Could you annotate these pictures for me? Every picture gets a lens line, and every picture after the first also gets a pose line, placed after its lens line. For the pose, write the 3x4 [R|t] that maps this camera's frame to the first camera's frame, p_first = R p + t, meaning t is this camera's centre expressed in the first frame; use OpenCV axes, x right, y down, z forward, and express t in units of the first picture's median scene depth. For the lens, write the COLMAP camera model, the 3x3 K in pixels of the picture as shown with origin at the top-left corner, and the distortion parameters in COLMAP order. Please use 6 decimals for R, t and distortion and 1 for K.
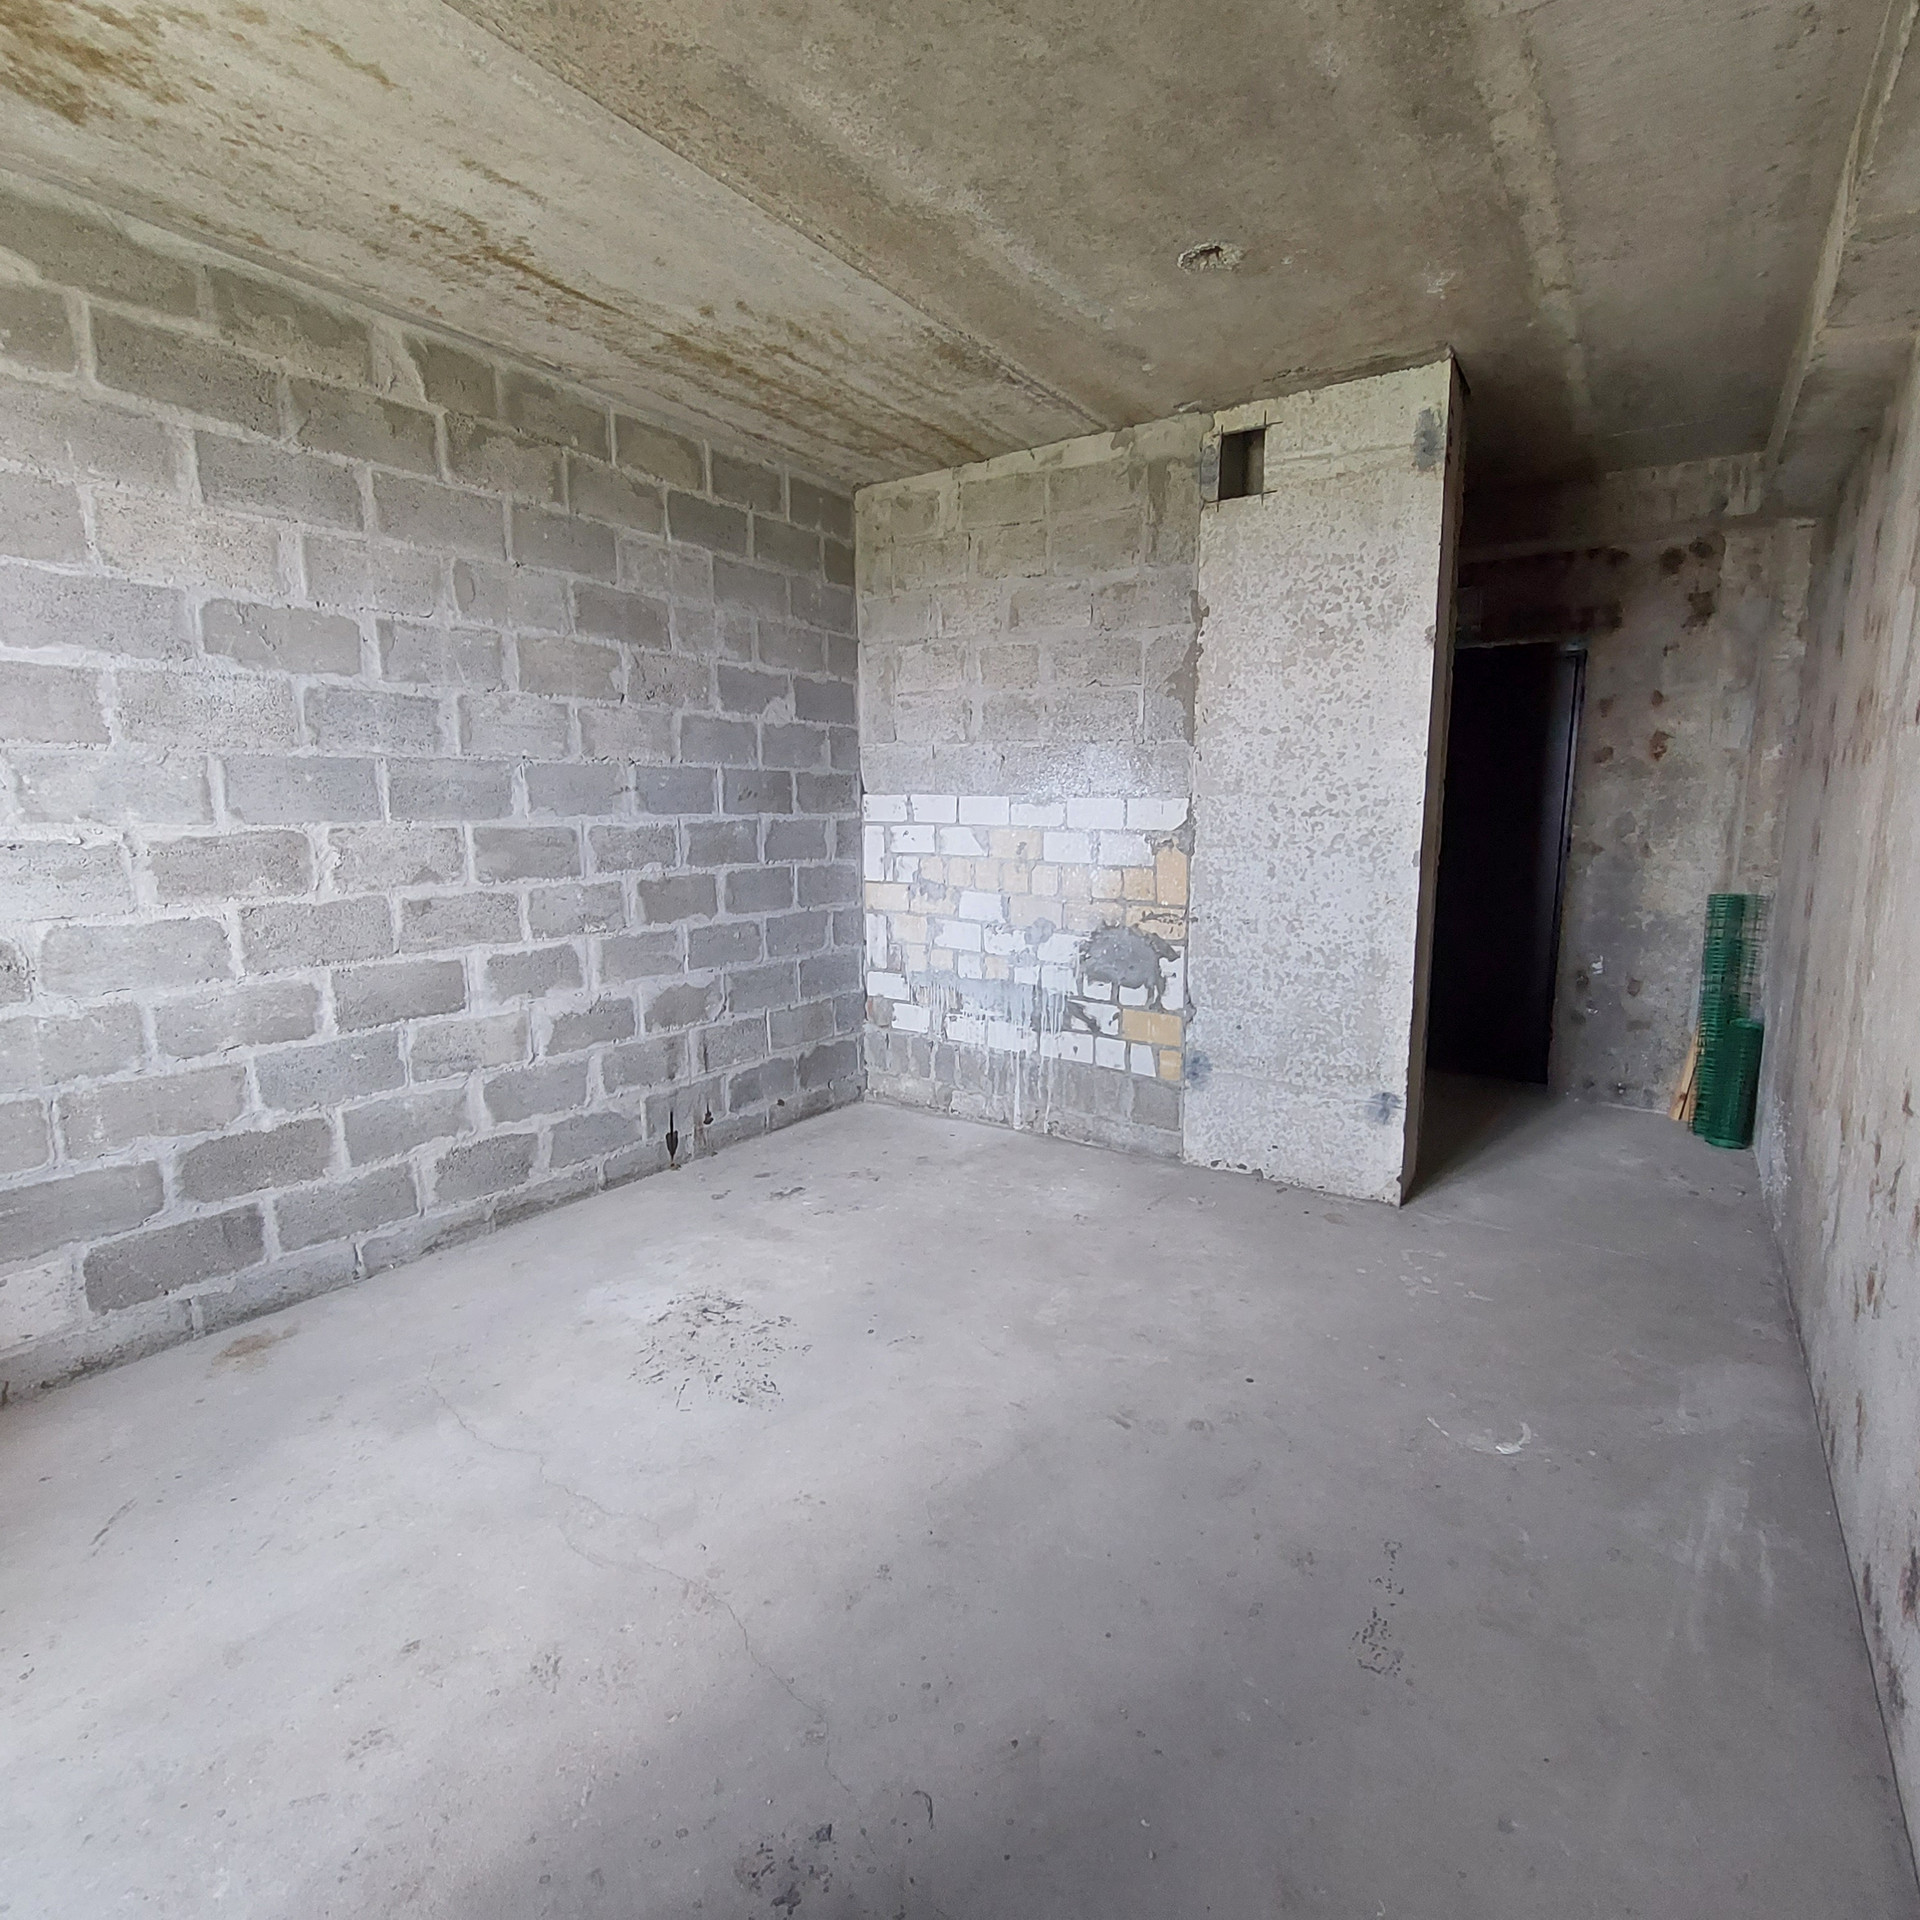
lens RADIAL K [[1036.0, 0, 954.7], [0, 1036.0, 962.8], [0, 0, 1]] dist [0.002748, -0.004311]
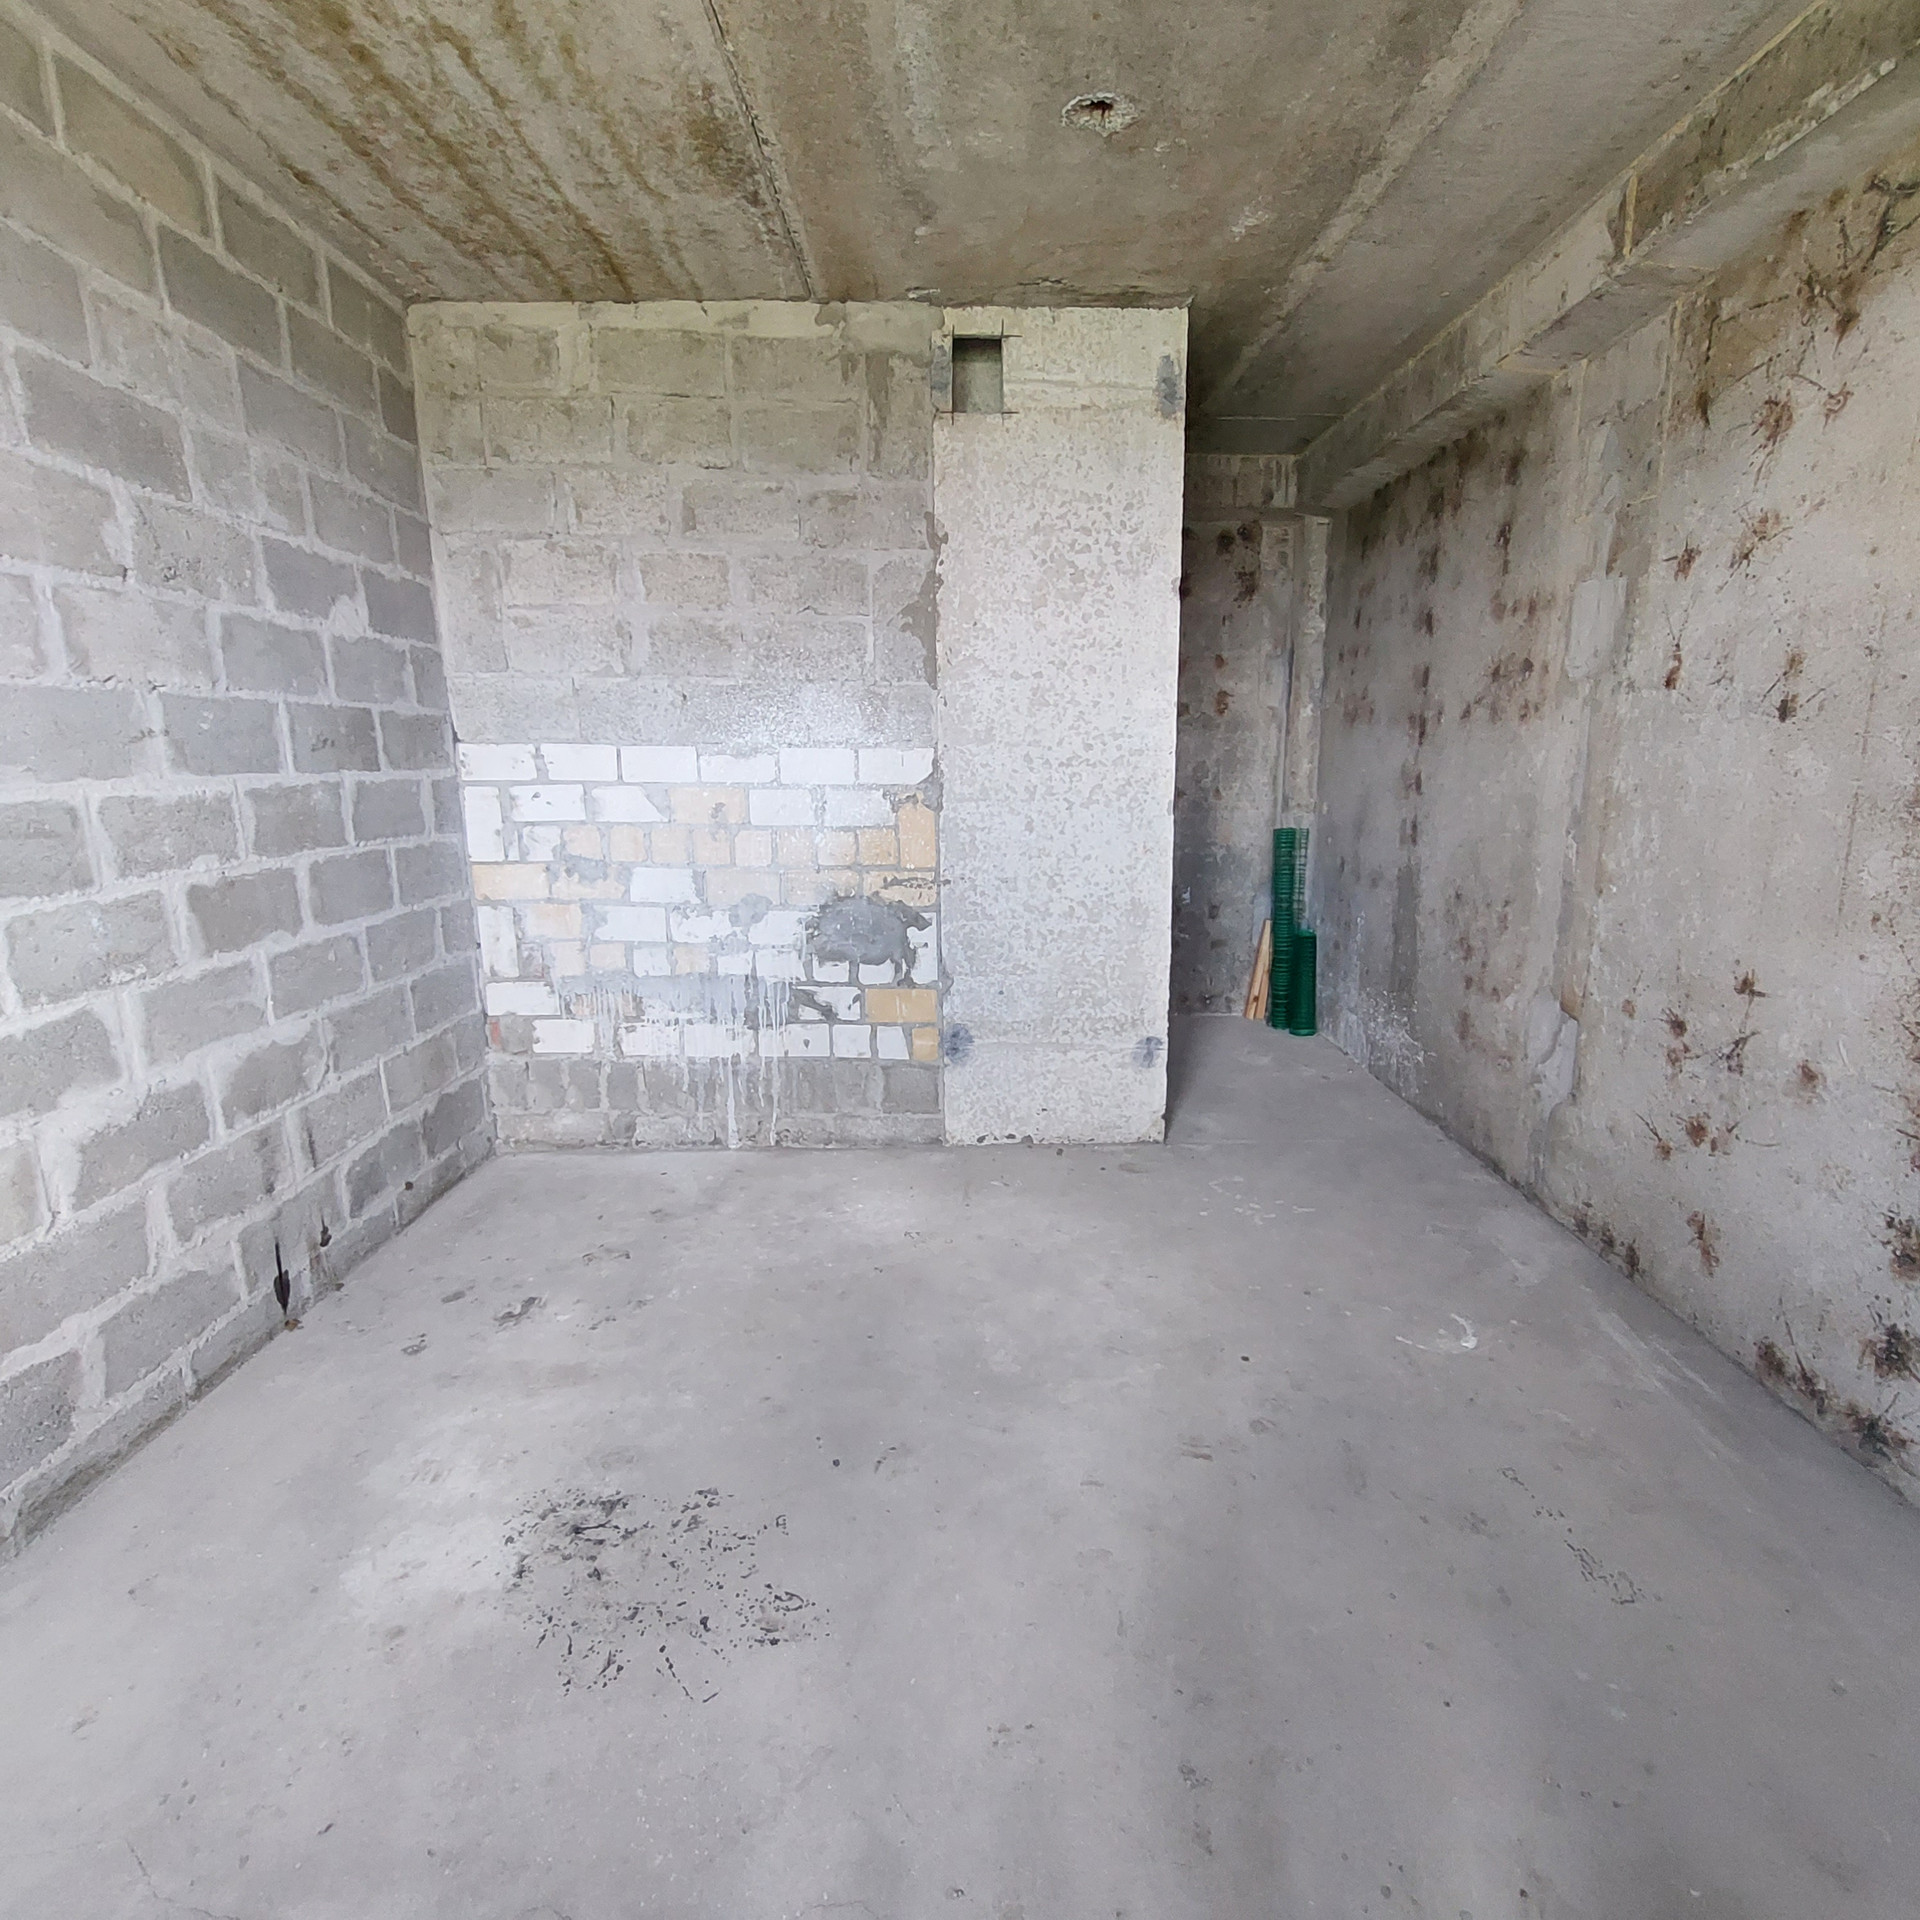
lens RADIAL K [[1036.0, 0, 976.2], [0, 1036.0, 965.4], [0, 0, 1]] dist [0.002748, -0.004311]
pose [[0.809868, -0.120420, 0.574120, -0.290151], [0.092255, 0.992670, 0.078073, -0.039310], [-0.579313, -0.010263, 0.815041, 0.247605]]
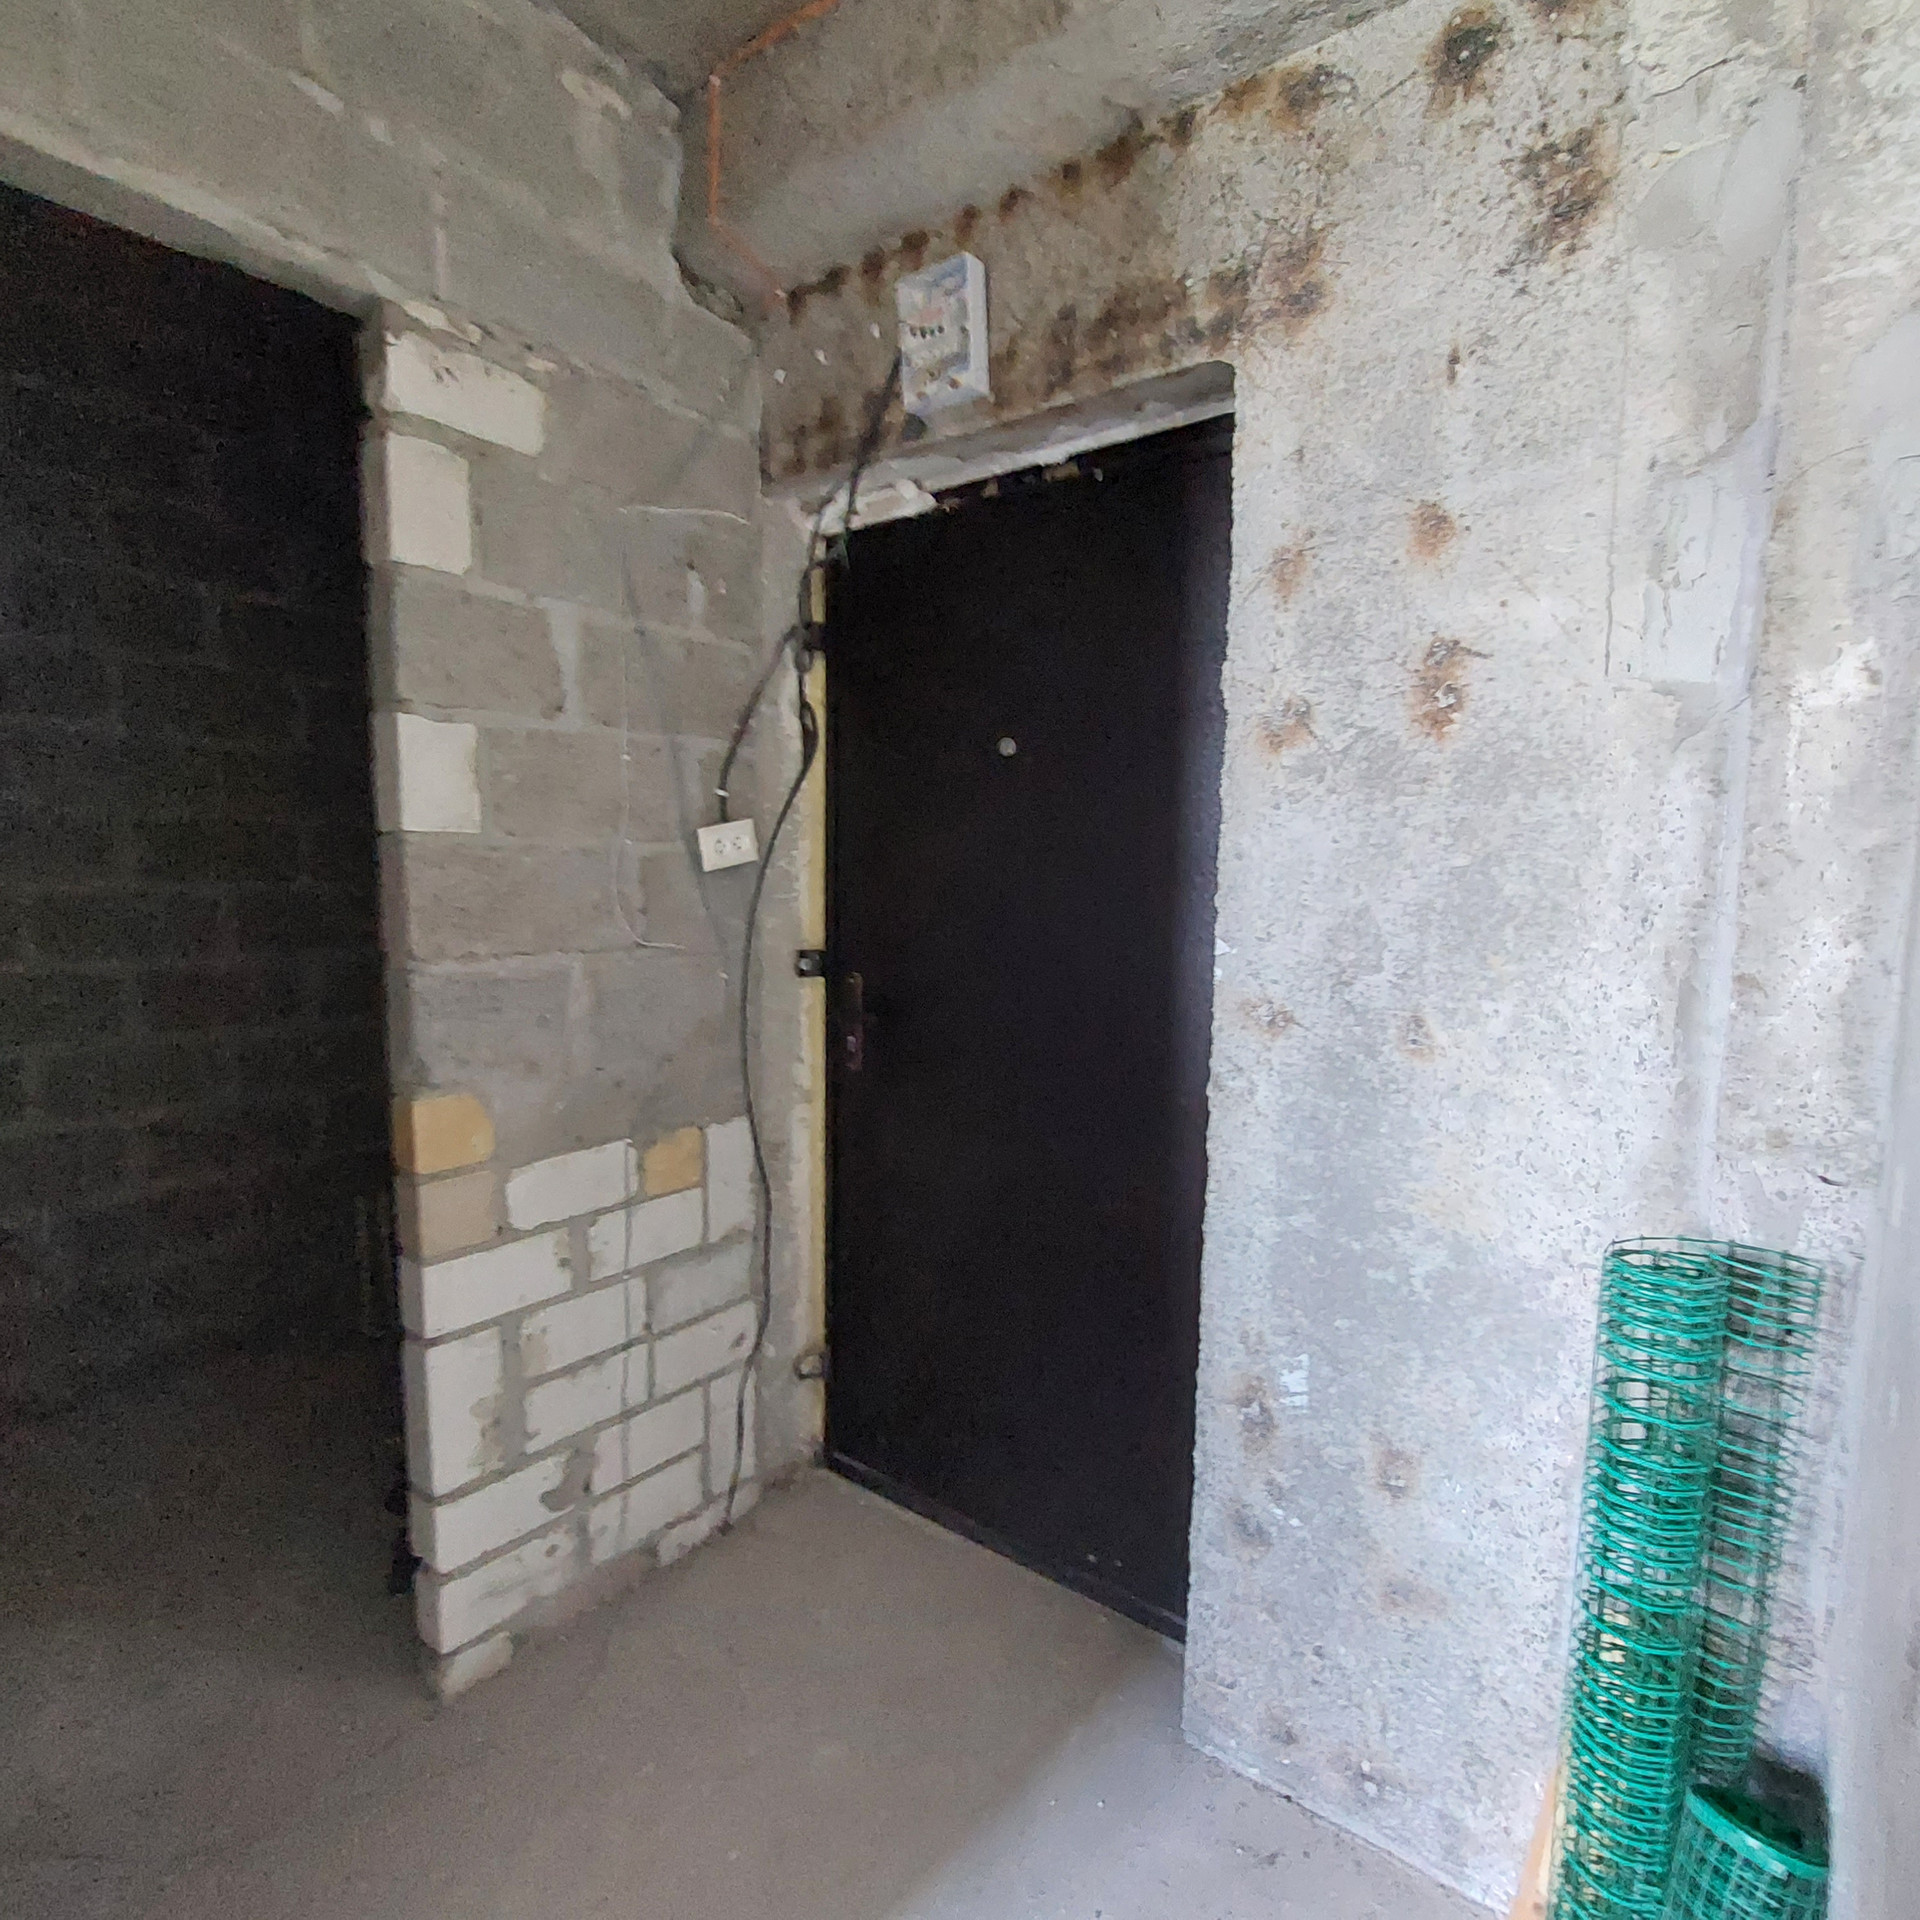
lens RADIAL K [[1036.0, 0, 963.0], [0, 1036.0, 967.2], [0, 0, 1]] dist [0.002748, -0.004311]
pose [[0.998631, 0.017416, -0.049316, 0.657088], [-0.020173, 0.998228, -0.055976, -0.129349], [0.048254, 0.056895, 0.997213, 0.826353]]
